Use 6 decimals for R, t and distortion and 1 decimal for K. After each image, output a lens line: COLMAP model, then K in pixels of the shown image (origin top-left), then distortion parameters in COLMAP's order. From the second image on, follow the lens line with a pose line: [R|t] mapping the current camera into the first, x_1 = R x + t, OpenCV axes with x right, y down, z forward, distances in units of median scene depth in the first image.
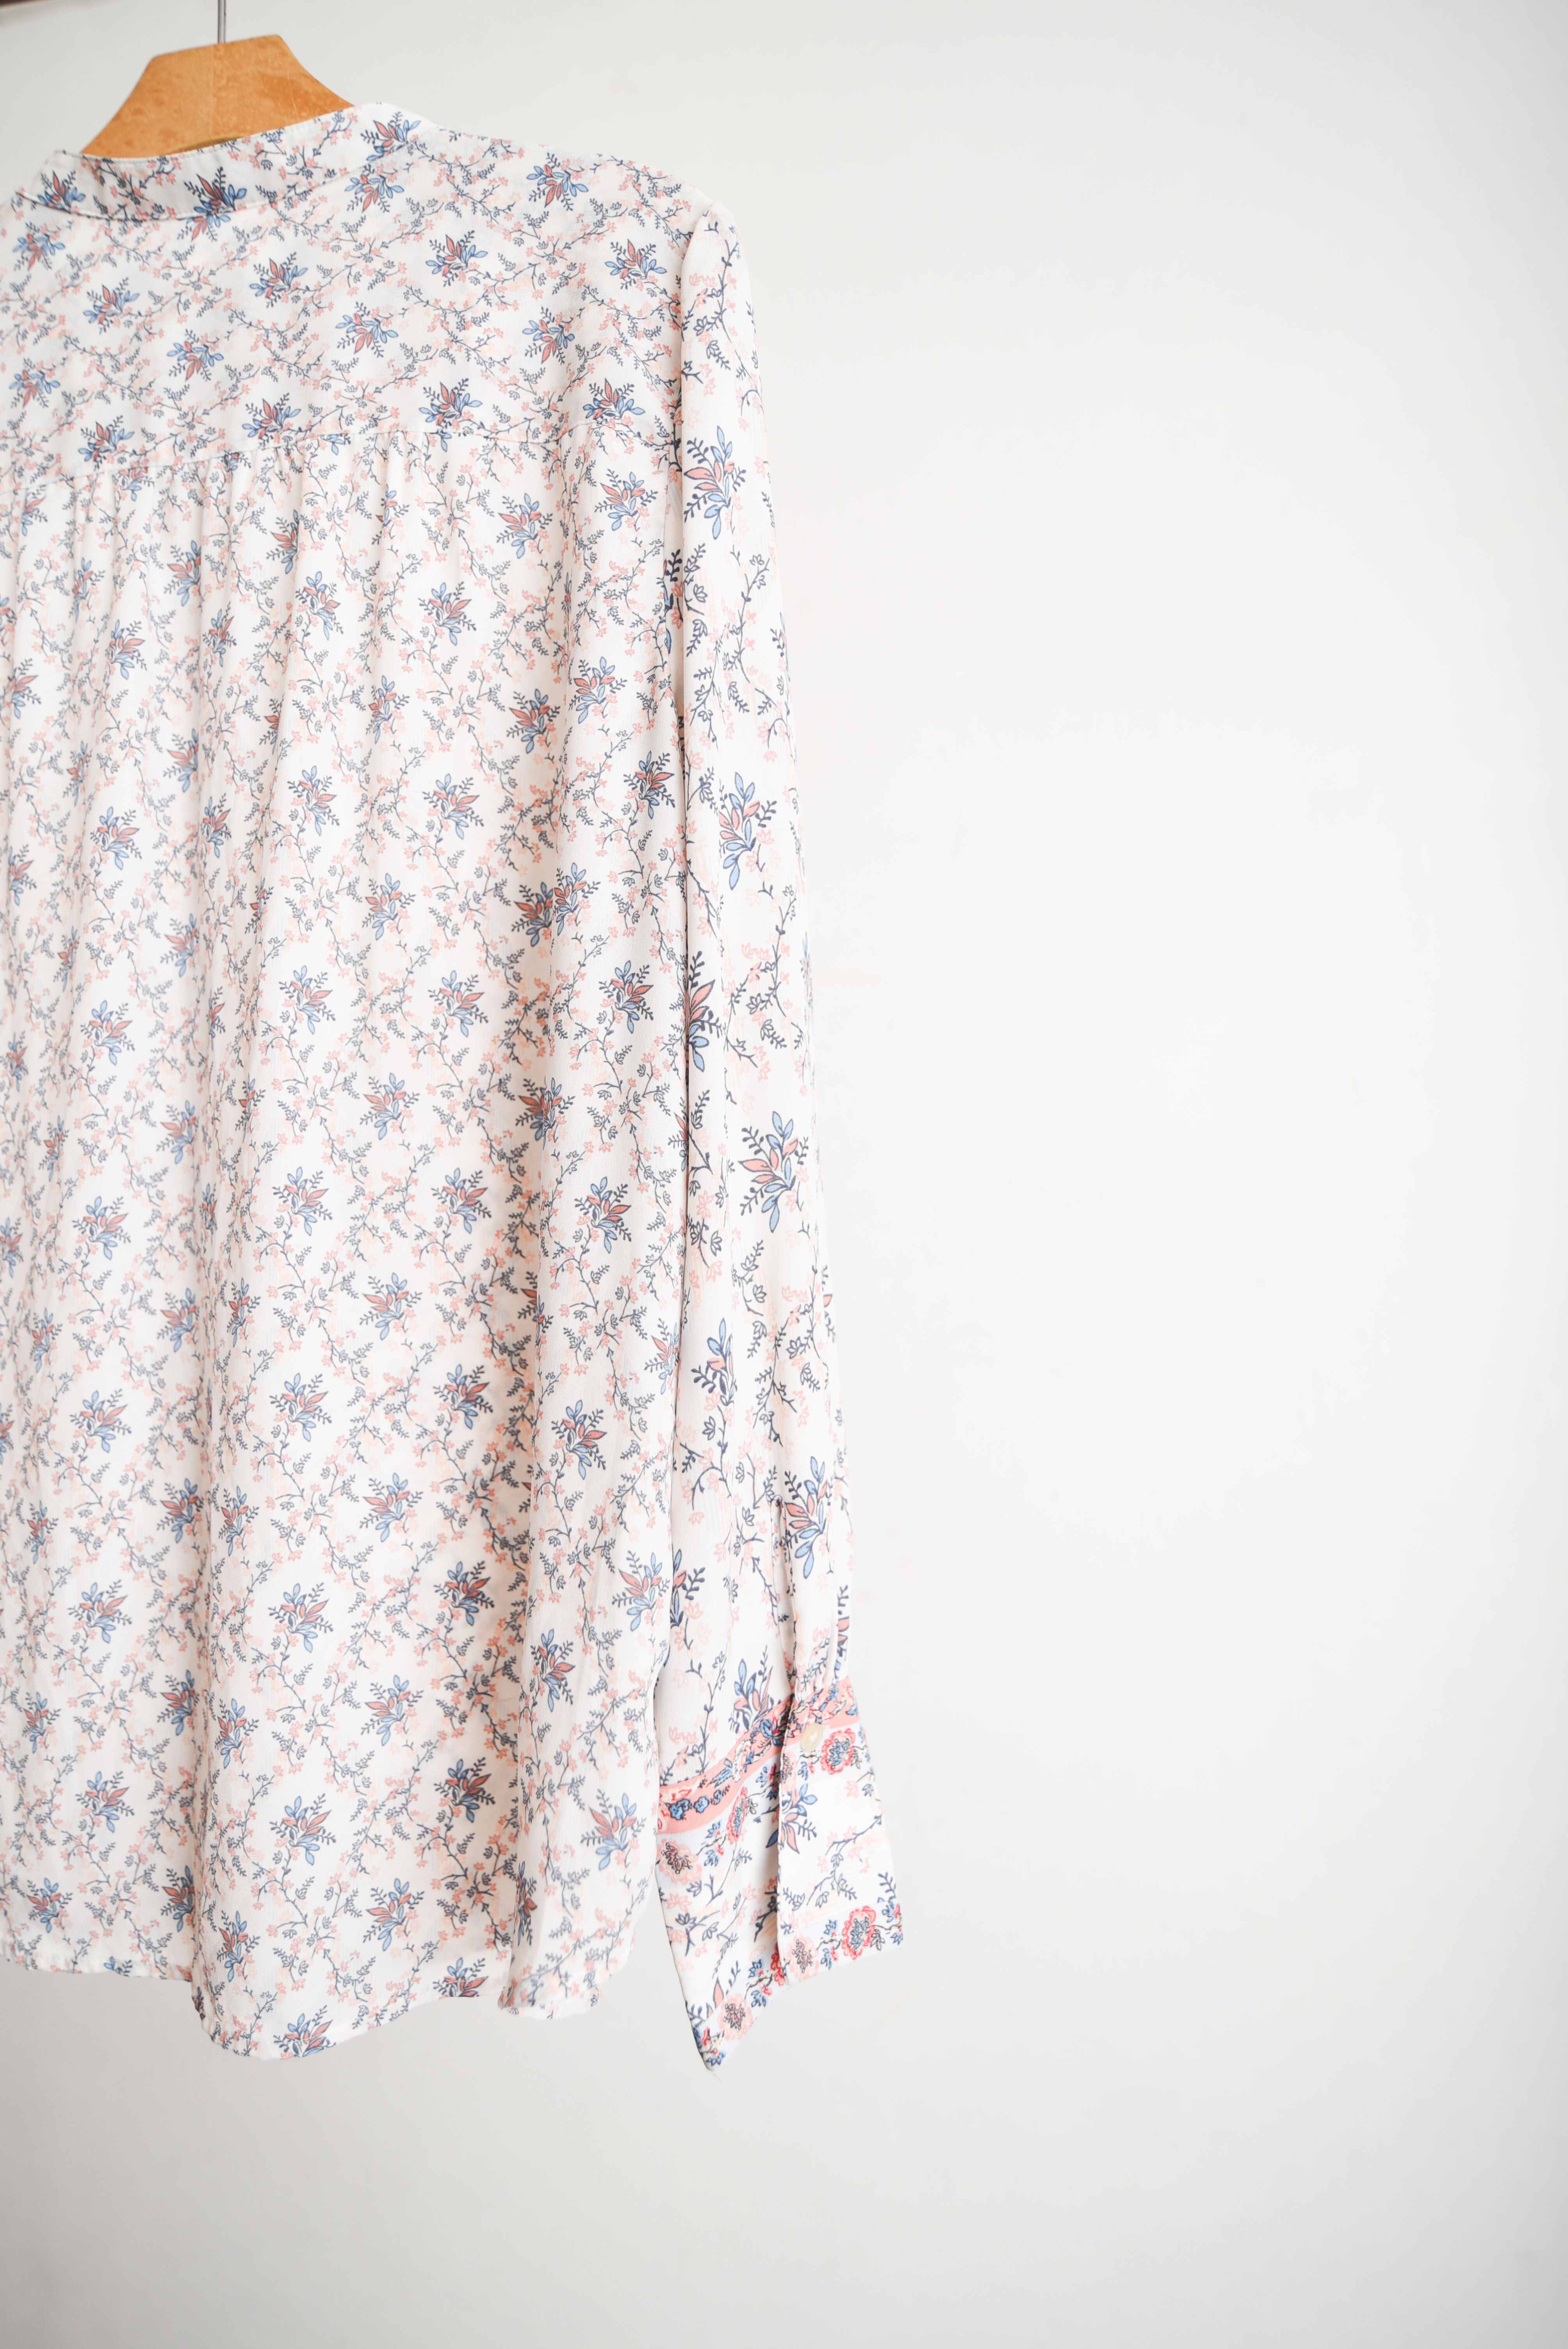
lens RADIAL K [[1142.9, 0, 784.0], [0, 1142.9, 1174.5], [0, 0, 1]] dist [-0.028885, 0.002576]
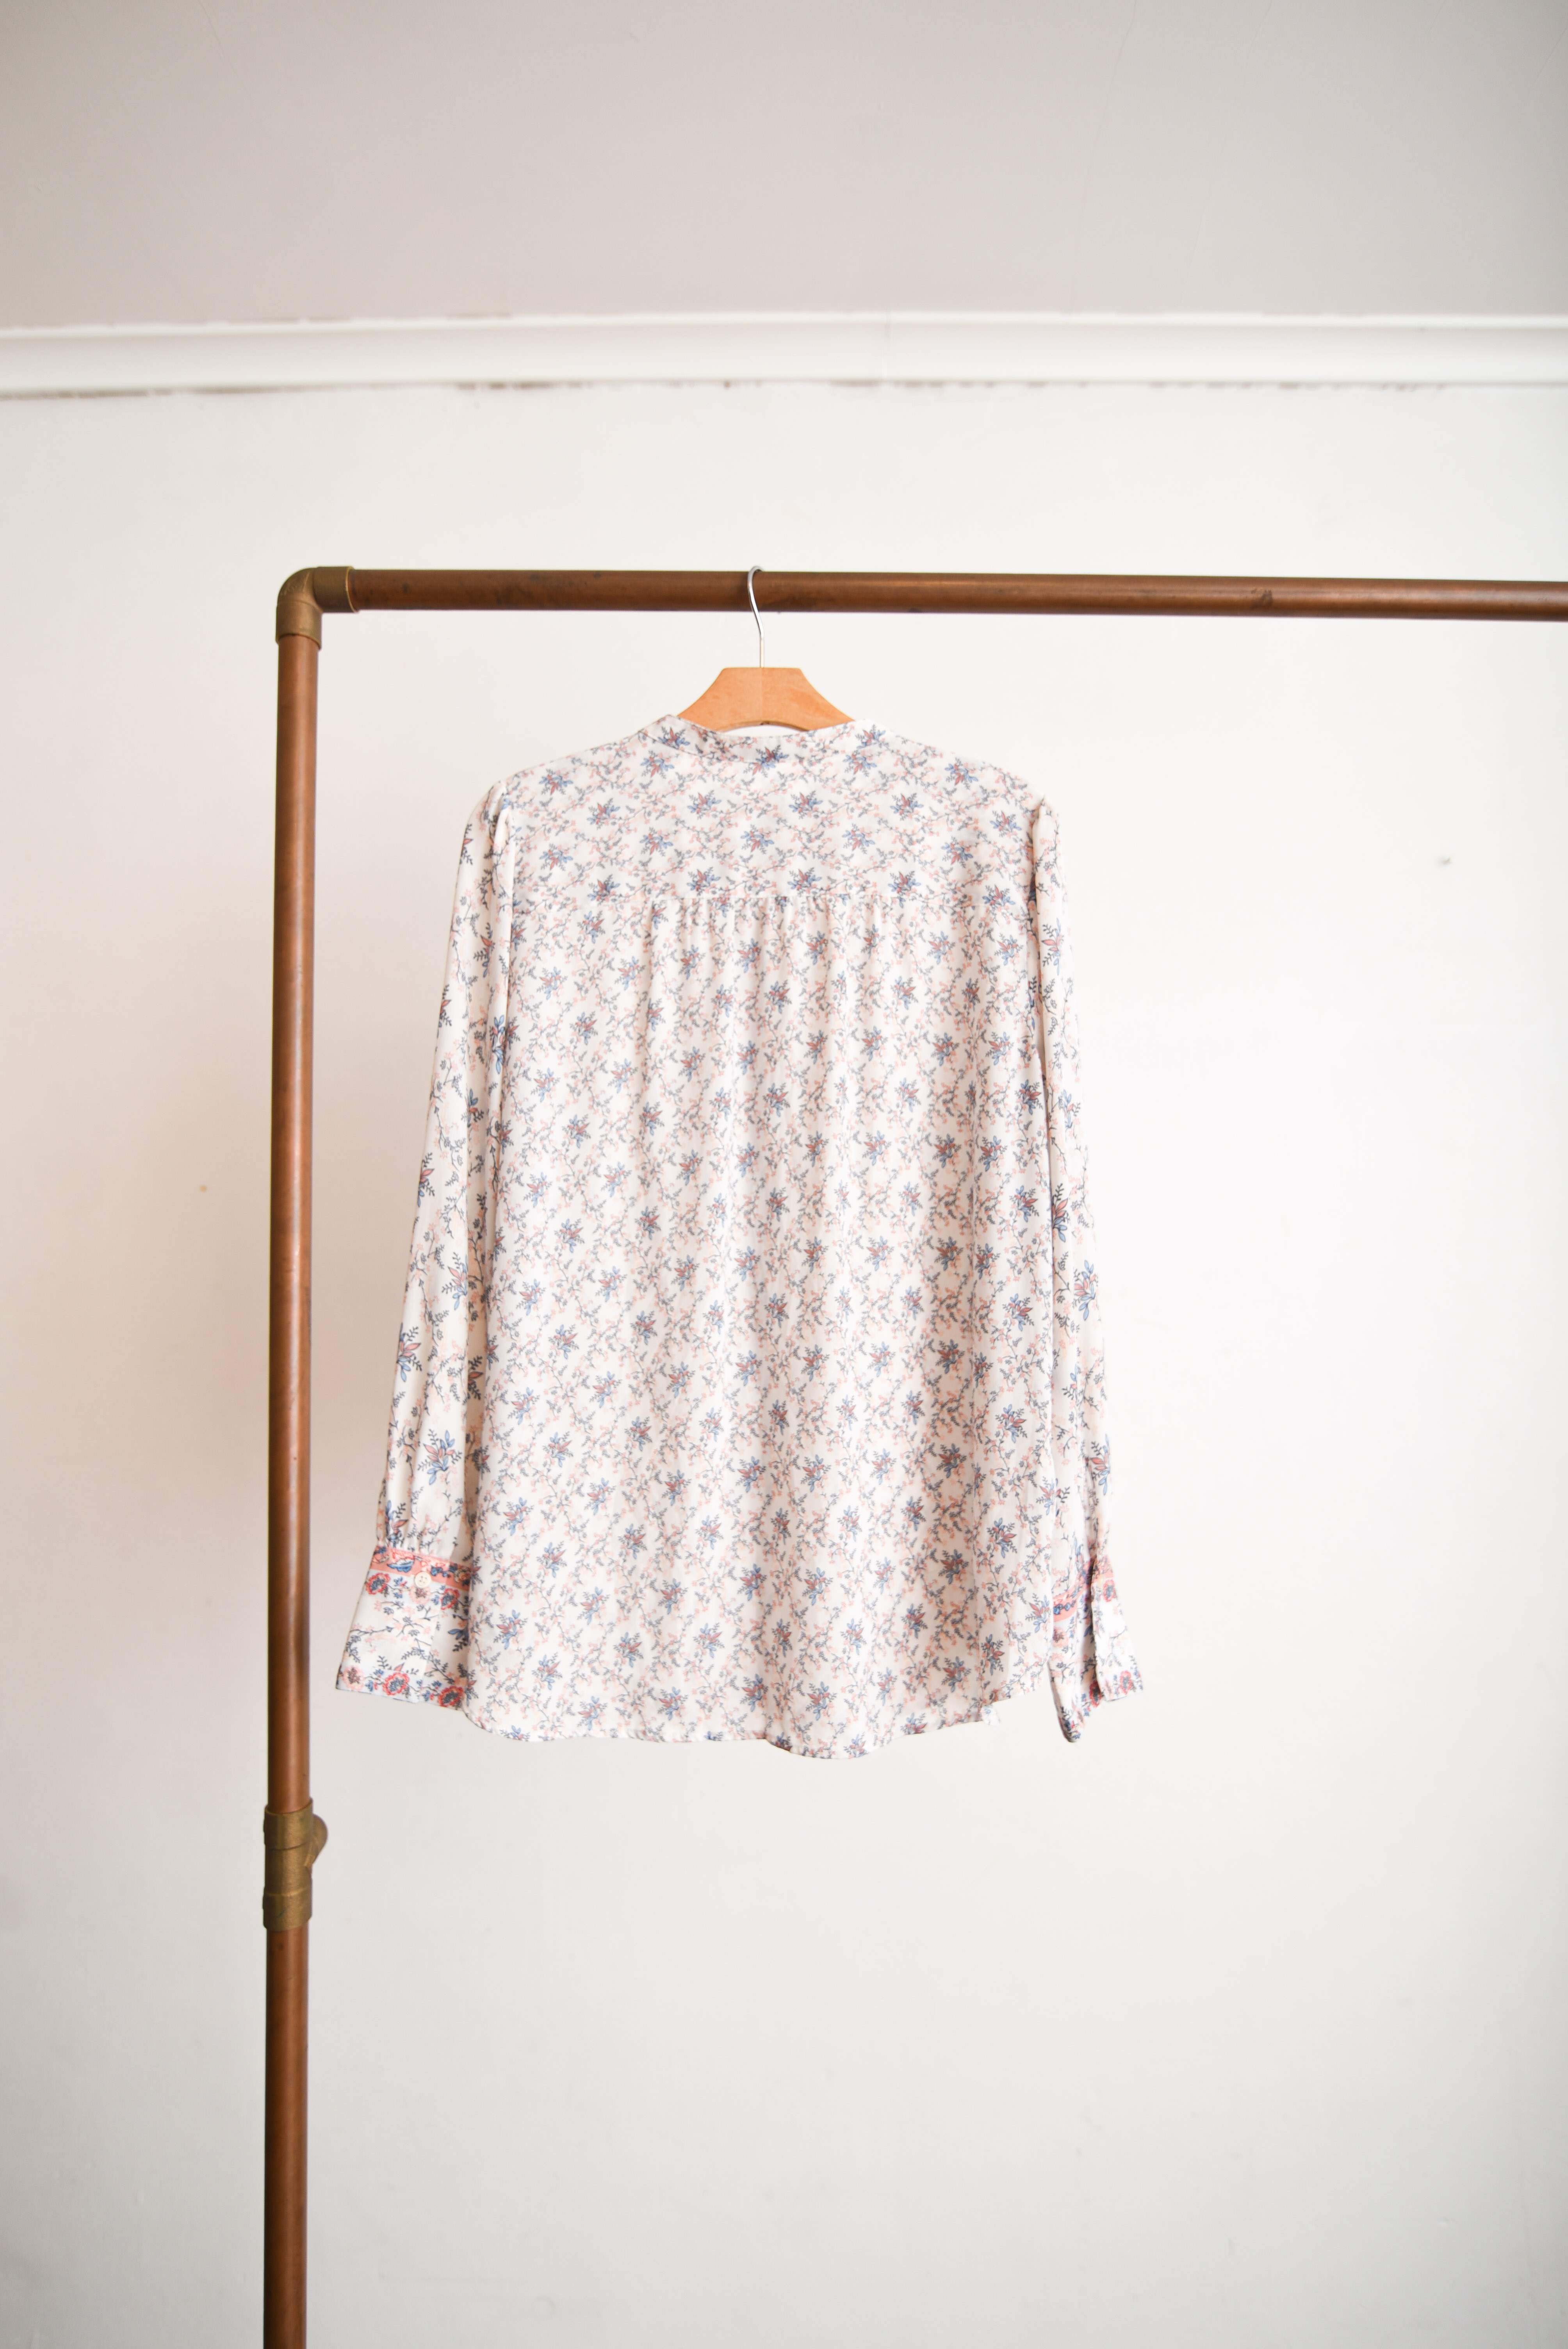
lens RADIAL K [[1142.9, 0, 784.0], [0, 1142.9, 1174.5], [0, 0, 1]] dist [-0.028885, 0.002576]
pose [[0.991343, 0.018790, 0.129948, -0.752314], [-0.010741, 0.997996, -0.062362, -0.070434], [-0.130859, 0.060426, 0.989558, -0.868083]]
